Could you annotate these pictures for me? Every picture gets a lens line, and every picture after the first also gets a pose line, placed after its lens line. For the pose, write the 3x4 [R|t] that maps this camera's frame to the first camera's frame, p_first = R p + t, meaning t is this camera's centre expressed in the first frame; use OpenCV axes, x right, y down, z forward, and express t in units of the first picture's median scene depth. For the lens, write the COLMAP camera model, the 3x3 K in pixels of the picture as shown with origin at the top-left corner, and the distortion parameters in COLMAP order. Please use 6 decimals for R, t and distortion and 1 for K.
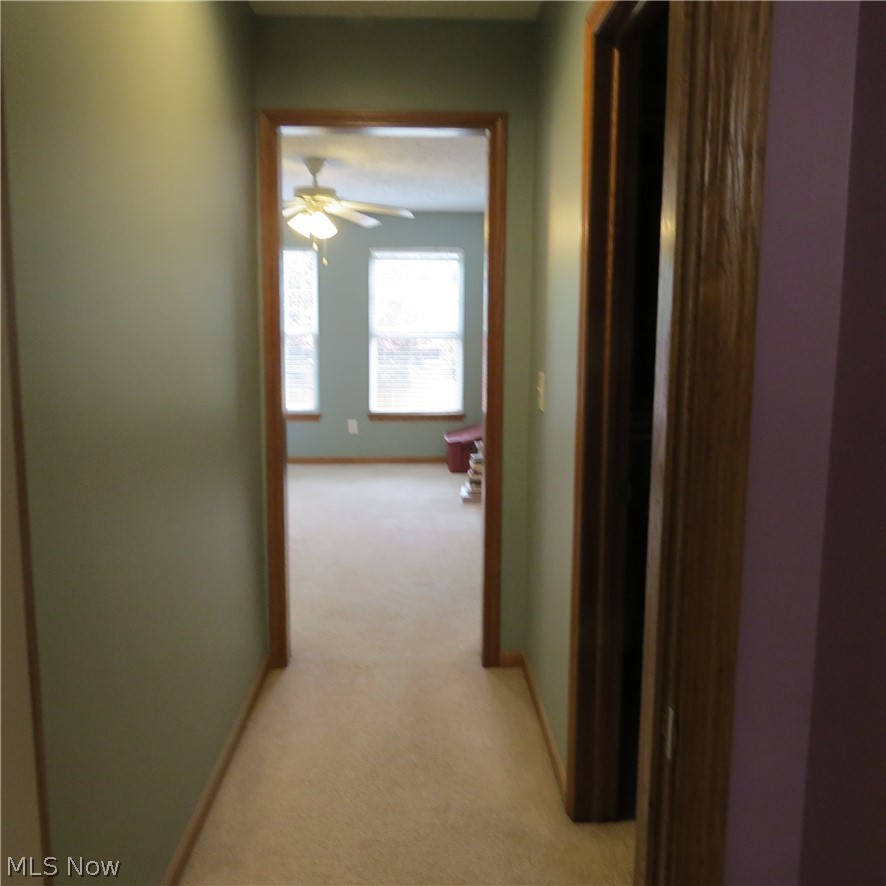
lens RADIAL K [[847.6, 0, 445.0], [0, 847.6, 440.8], [0, 0, 1]] dist [-0.008422, 0.000000]
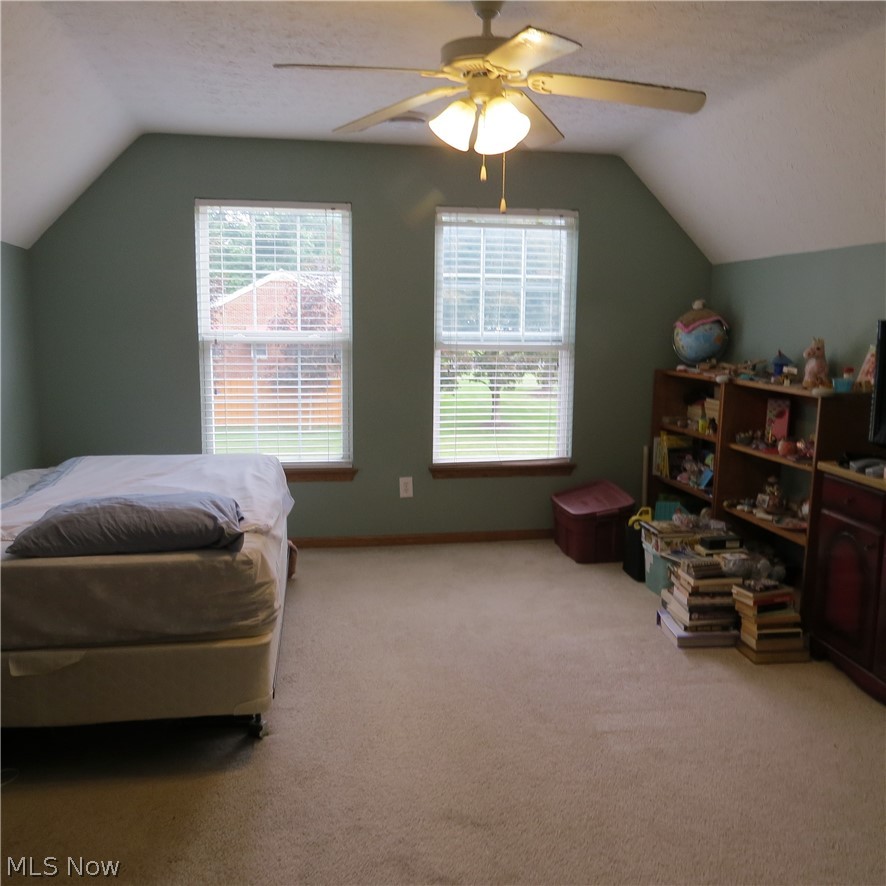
lens RADIAL K [[847.6, 0, 439.9], [0, 847.6, 445.5], [0, 0, 1]] dist [-0.008422, 0.000000]
pose [[0.992935, -0.021770, 0.116647, -0.160078], [0.019808, 0.999643, 0.017954, -0.060345], [-0.116997, -0.015517, 0.993011, 0.363456]]
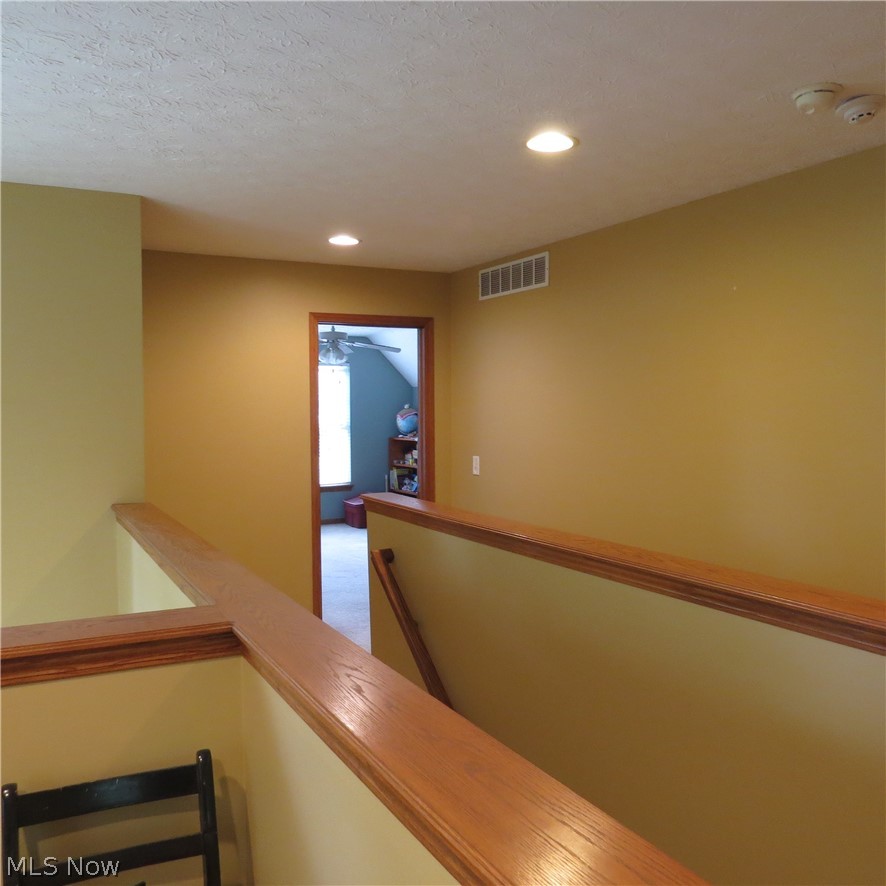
lens RADIAL K [[847.6, 0, 440.7], [0, 847.6, 443.4], [0, 0, 1]] dist [-0.008422, 0.000000]
pose [[0.906821, -0.039758, 0.419636, -0.415653], [0.074987, 0.994878, -0.067786, 0.004602], [-0.414791, 0.092937, 0.905158, -0.276918]]
